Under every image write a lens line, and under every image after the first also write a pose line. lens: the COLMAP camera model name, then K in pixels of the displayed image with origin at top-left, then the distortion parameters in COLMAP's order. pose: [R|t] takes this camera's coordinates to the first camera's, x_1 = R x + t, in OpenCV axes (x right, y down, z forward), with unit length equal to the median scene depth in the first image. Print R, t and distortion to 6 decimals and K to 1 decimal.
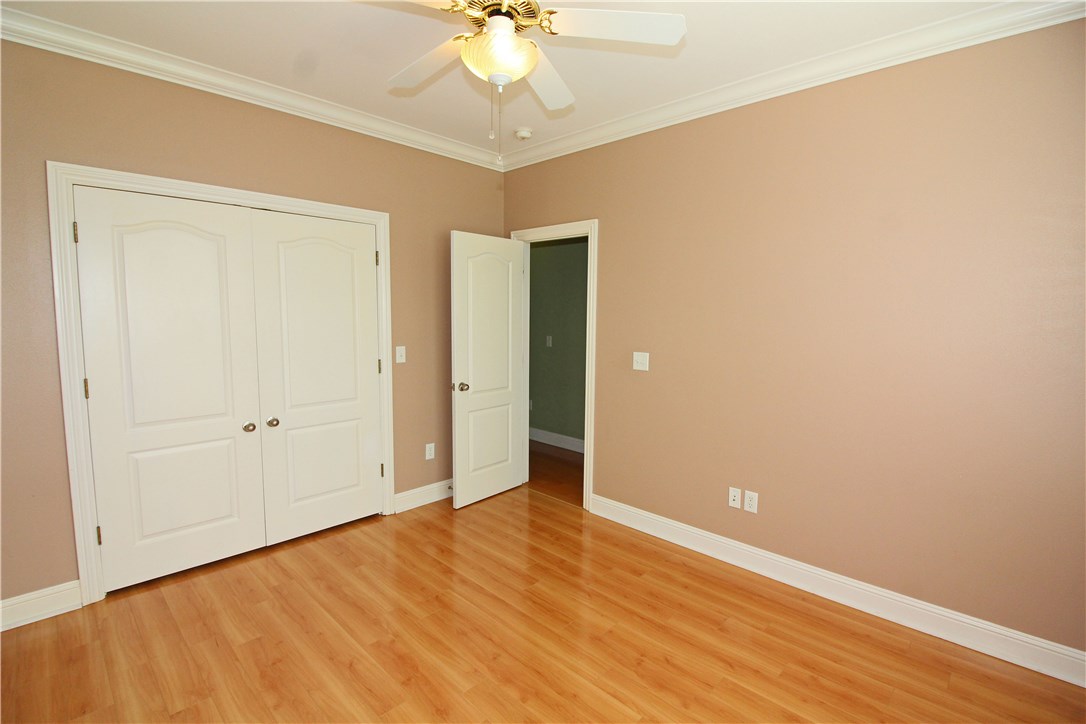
lens RADIAL K [[528.8, 0, 543.0], [0, 528.8, 362.0], [0, 0, 1]] dist [0.004283, 0.000629]
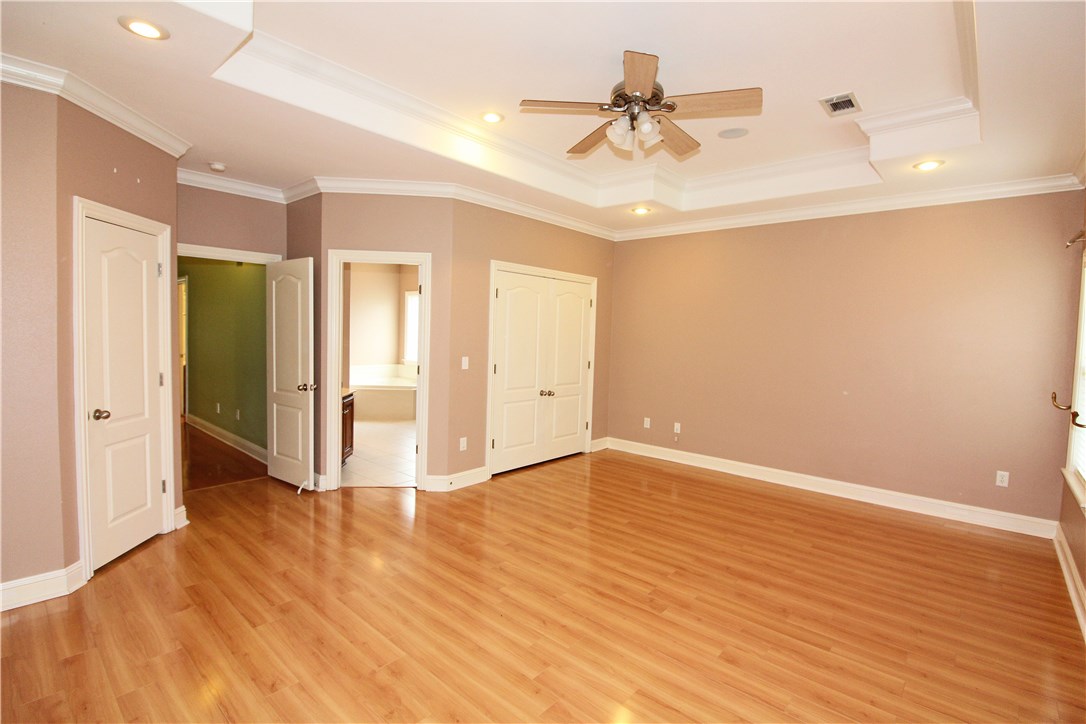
lens RADIAL K [[502.4, 0, 543.3], [0, 502.4, 357.2], [0, 0, 1]] dist [0.000423, -0.000039]
pose [[0.997764, 0.018776, 0.064139, -0.642168], [-0.015817, 0.998800, -0.046343, 0.072330], [-0.064932, 0.045225, 0.996864, -0.728373]]
